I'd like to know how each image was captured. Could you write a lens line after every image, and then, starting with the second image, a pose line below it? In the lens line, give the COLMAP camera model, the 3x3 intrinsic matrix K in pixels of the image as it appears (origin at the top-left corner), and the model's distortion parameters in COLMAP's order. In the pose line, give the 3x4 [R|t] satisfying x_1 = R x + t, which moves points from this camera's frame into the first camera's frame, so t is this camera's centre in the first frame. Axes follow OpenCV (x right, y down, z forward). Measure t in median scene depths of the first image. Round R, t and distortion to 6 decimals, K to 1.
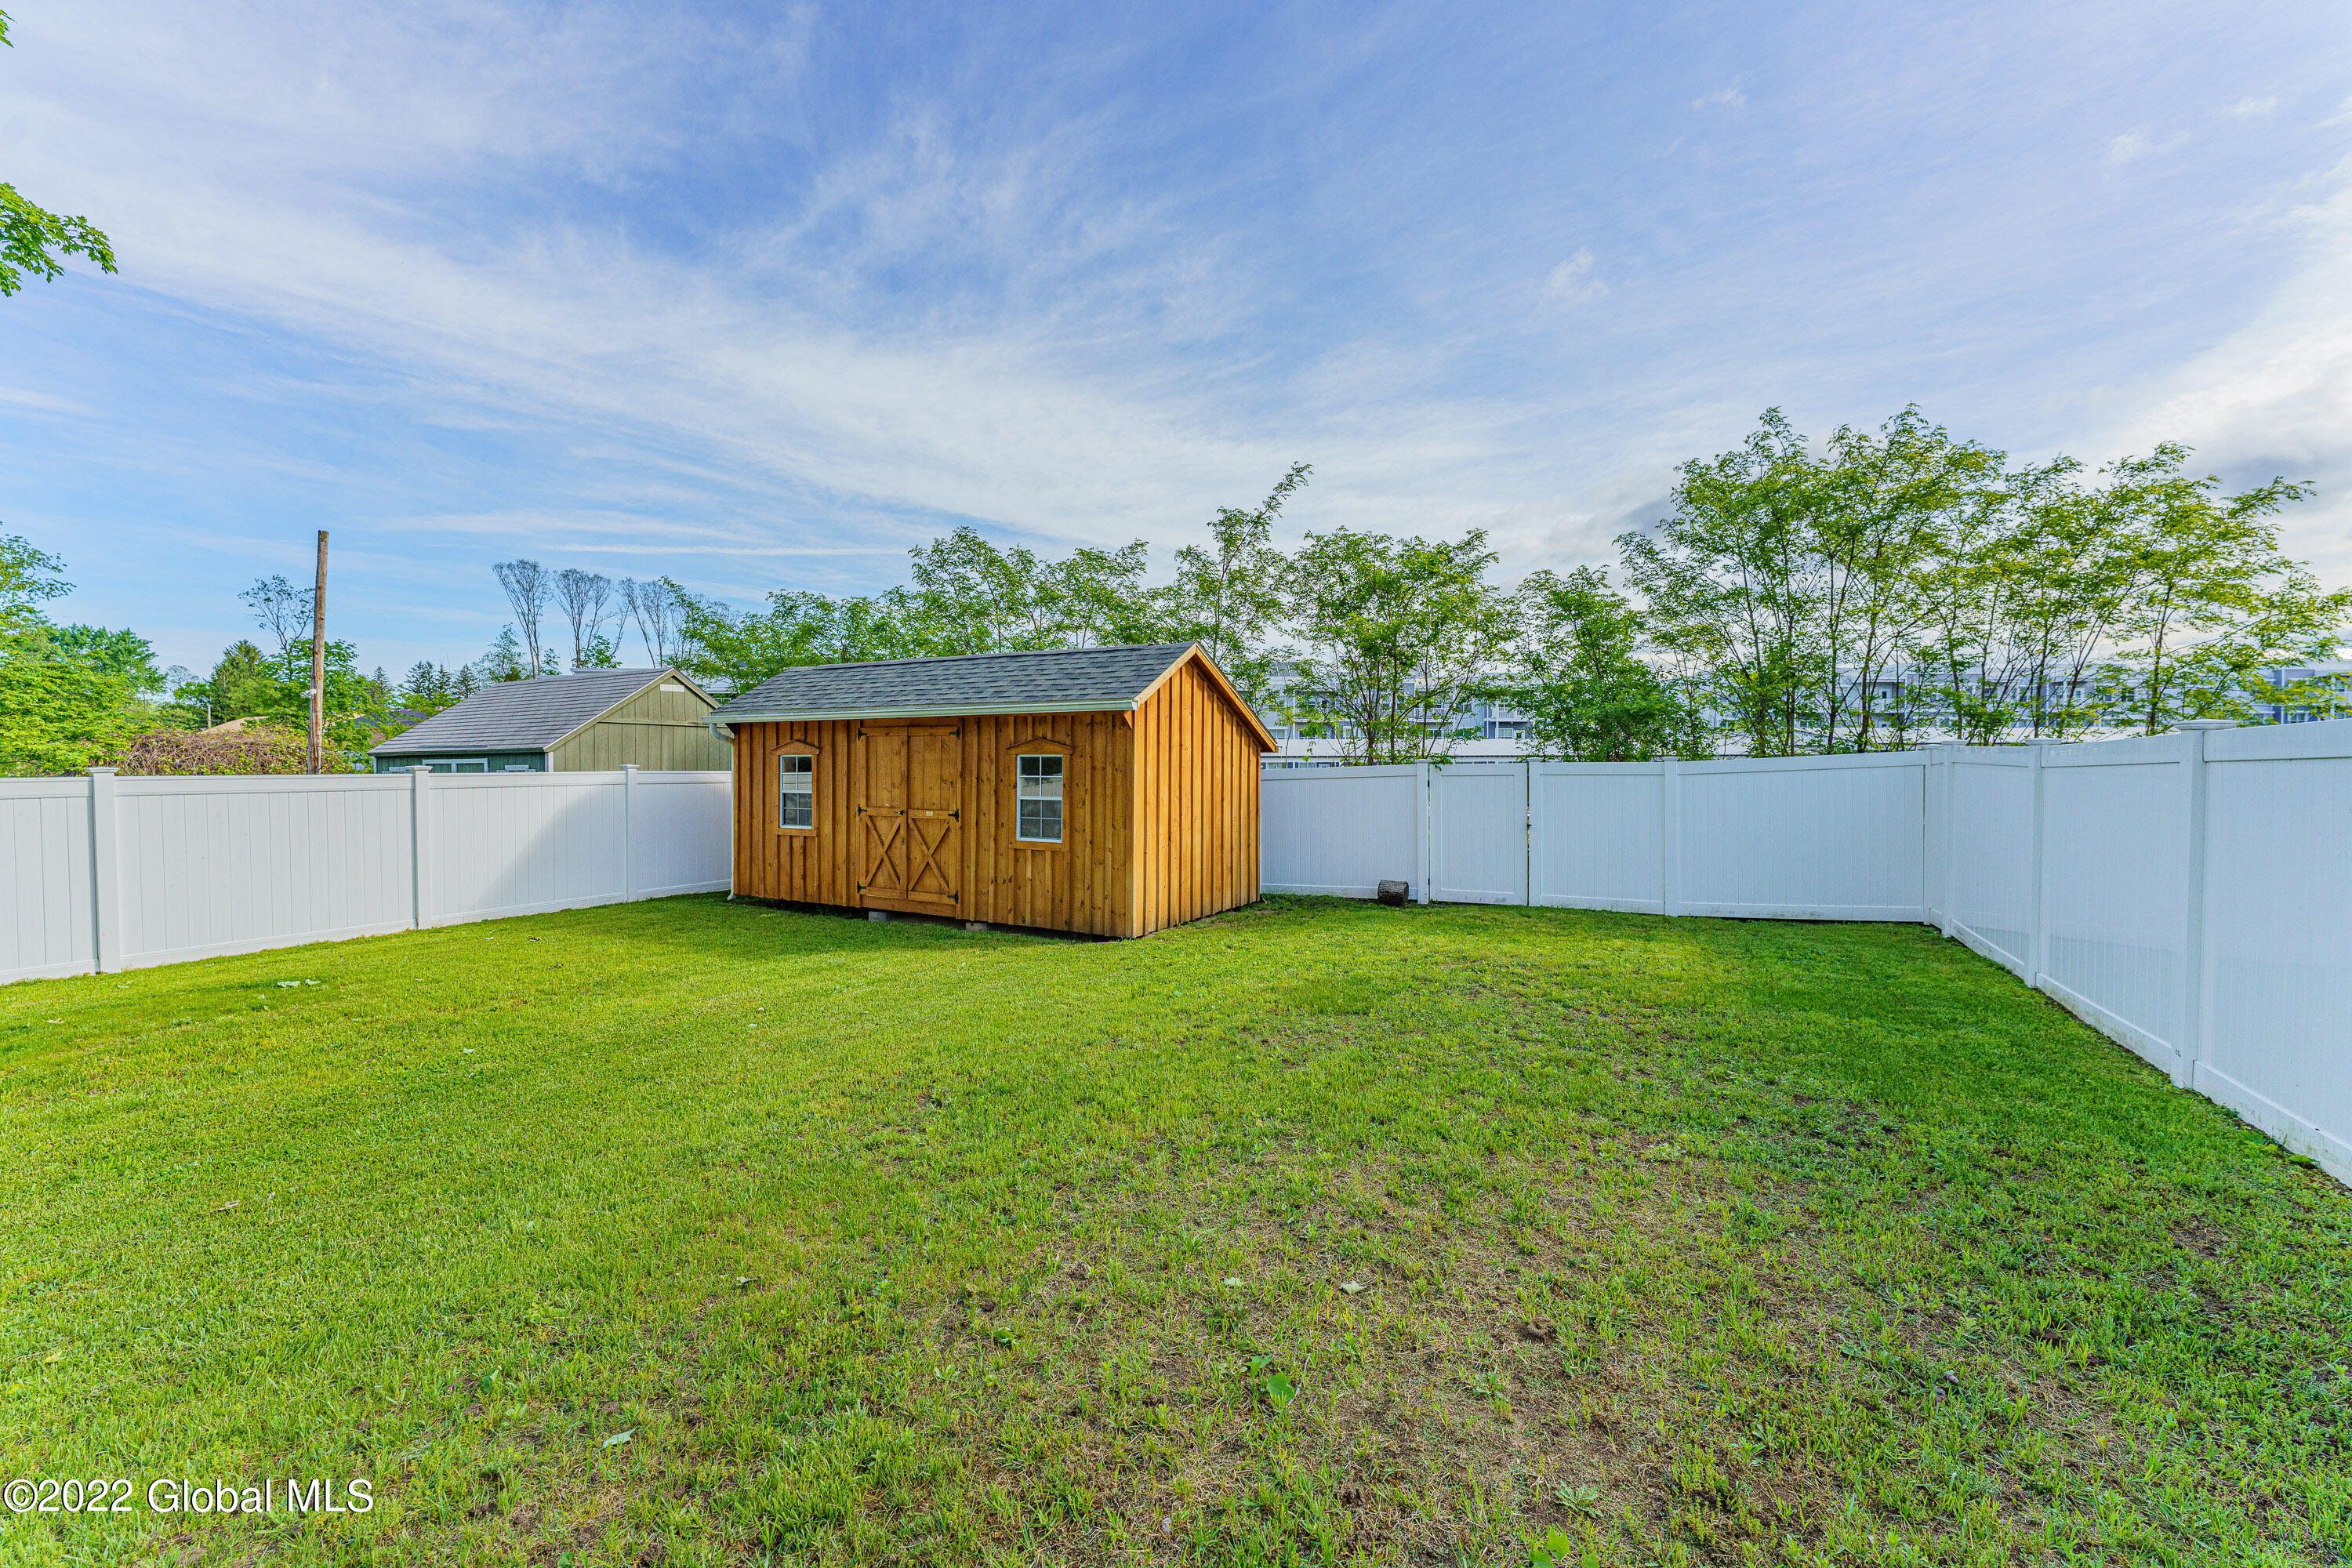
lens RADIAL K [[945.7, 0, 1185.0], [0, 945.7, 789.8], [0, 0, 1]] dist [-0.005128, 0.000591]
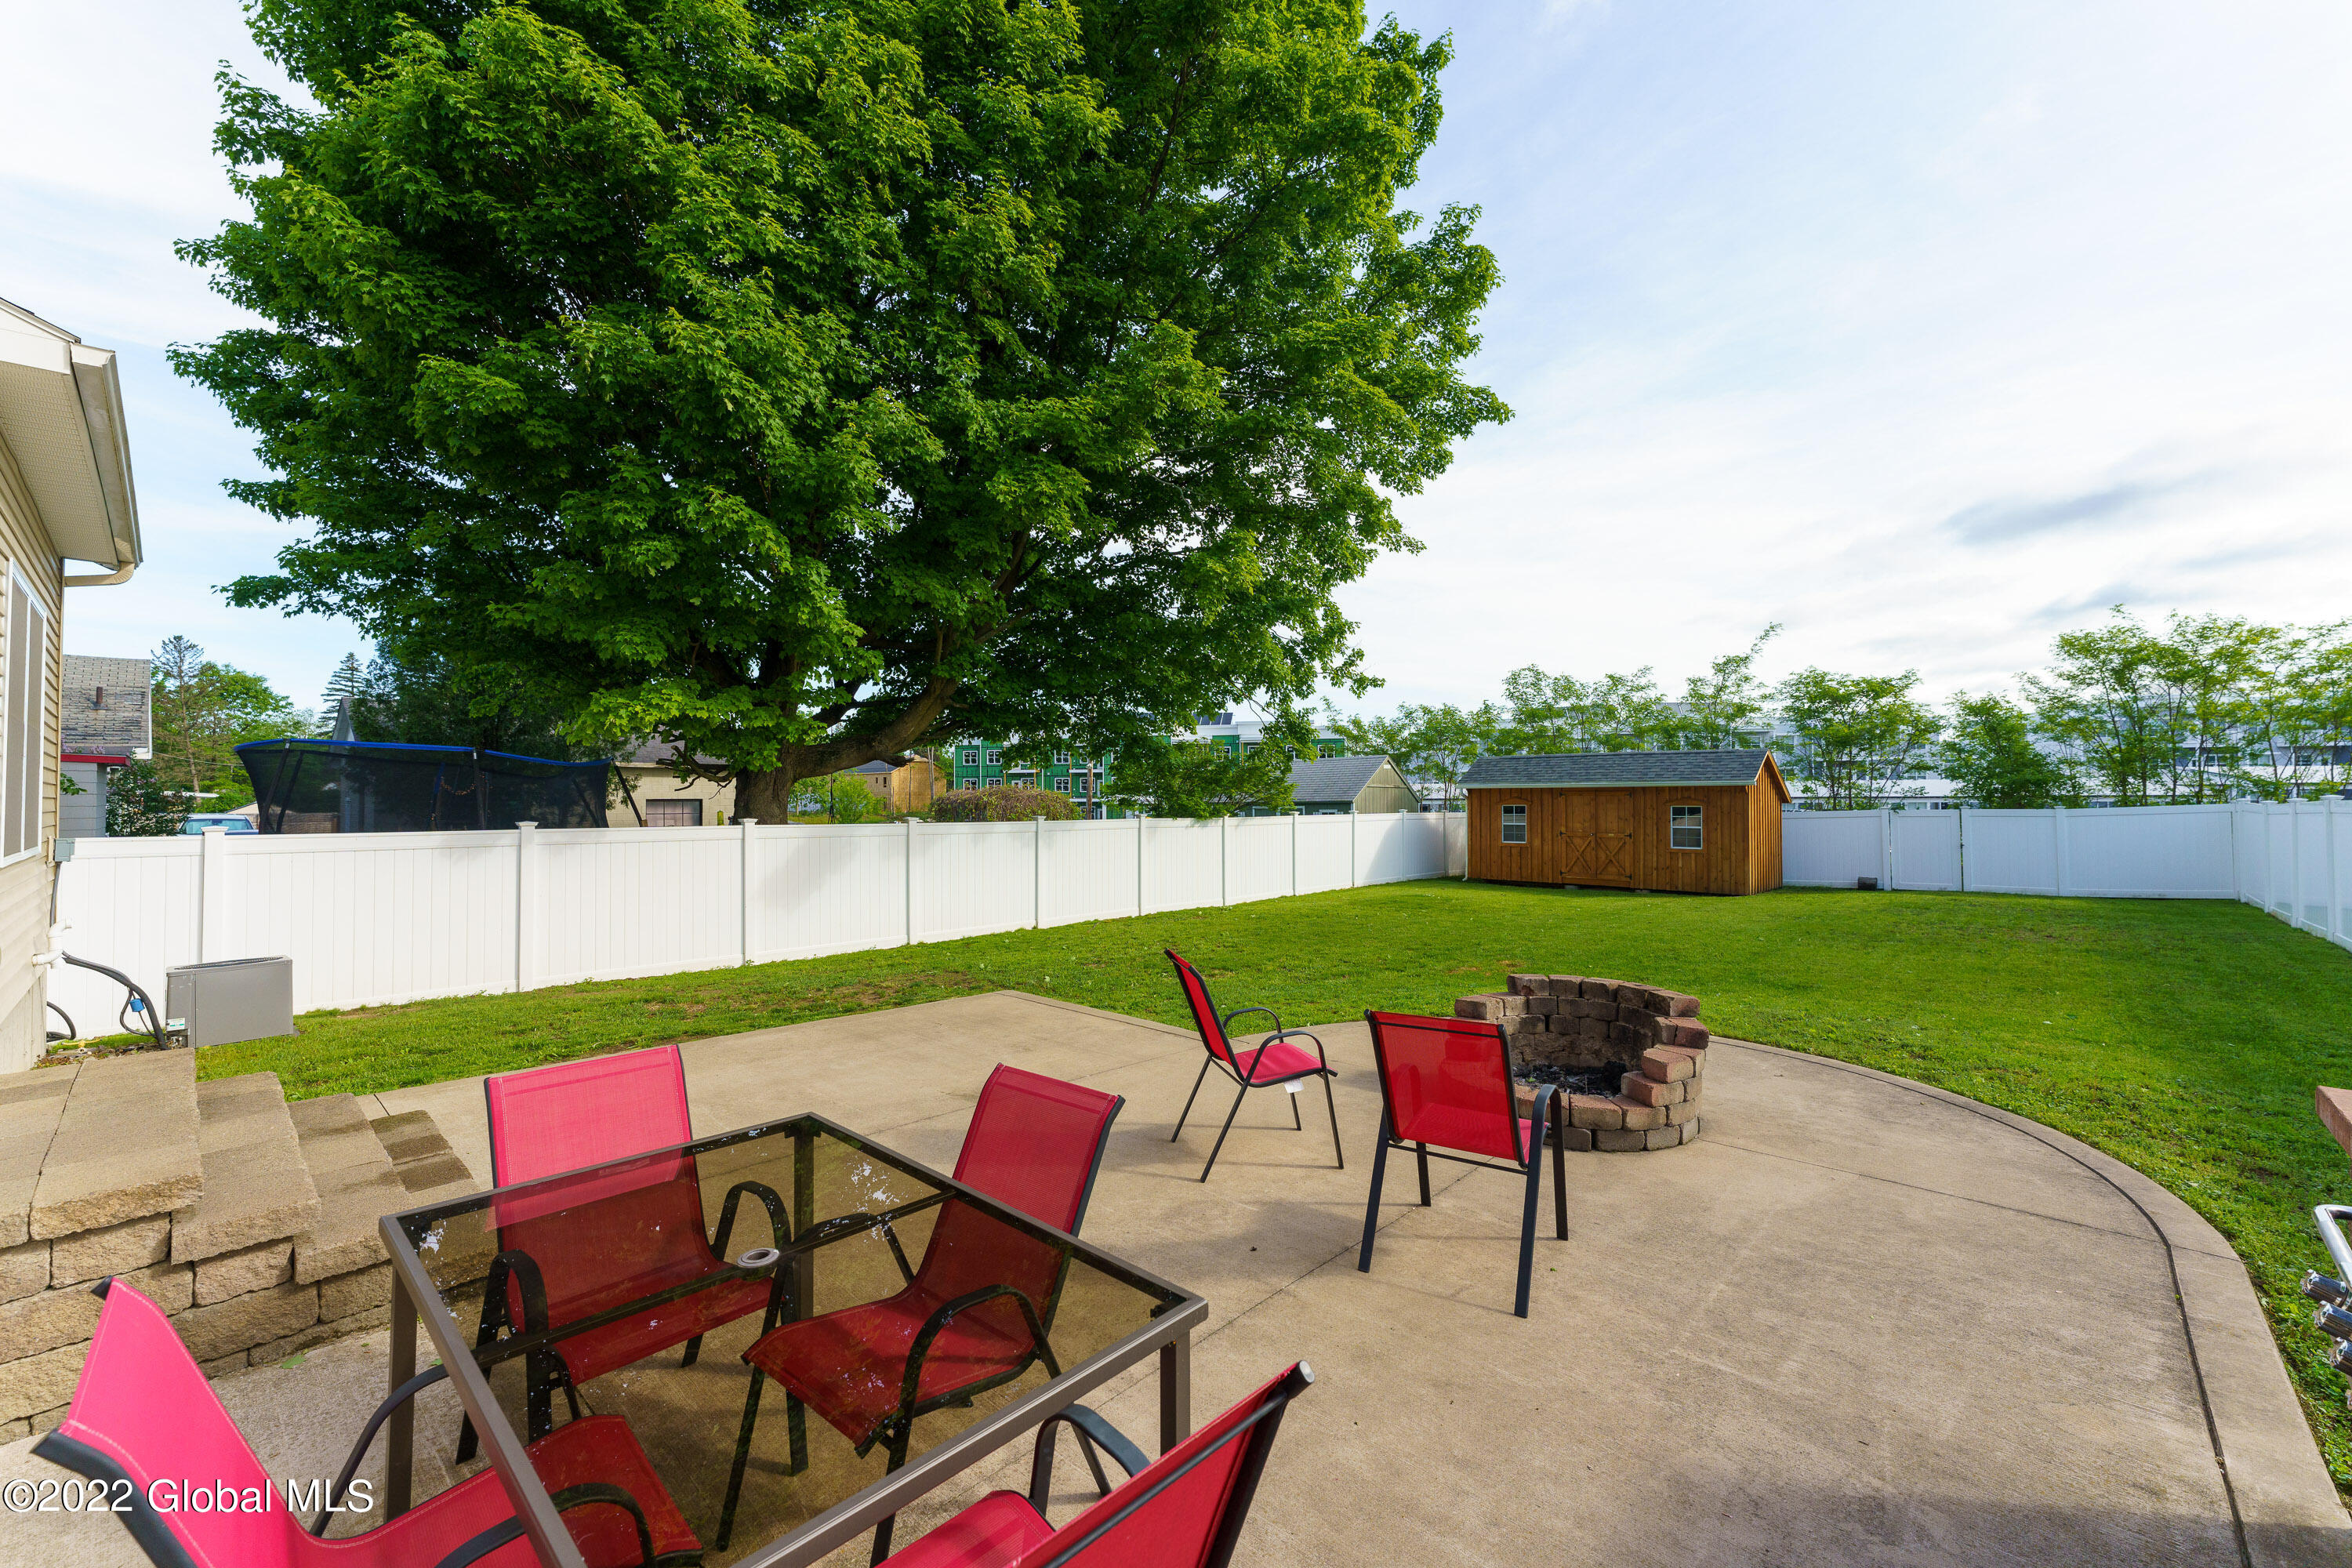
lens RADIAL K [[945.7, 0, 1163.4], [0, 945.7, 777.7], [0, 0, 1]] dist [-0.005128, 0.000591]
pose [[0.963279, -0.009588, -0.268332, -0.582122], [-0.003991, 0.998740, -0.050015, 0.006591], [0.268473, 0.049250, 0.962027, -1.067194]]
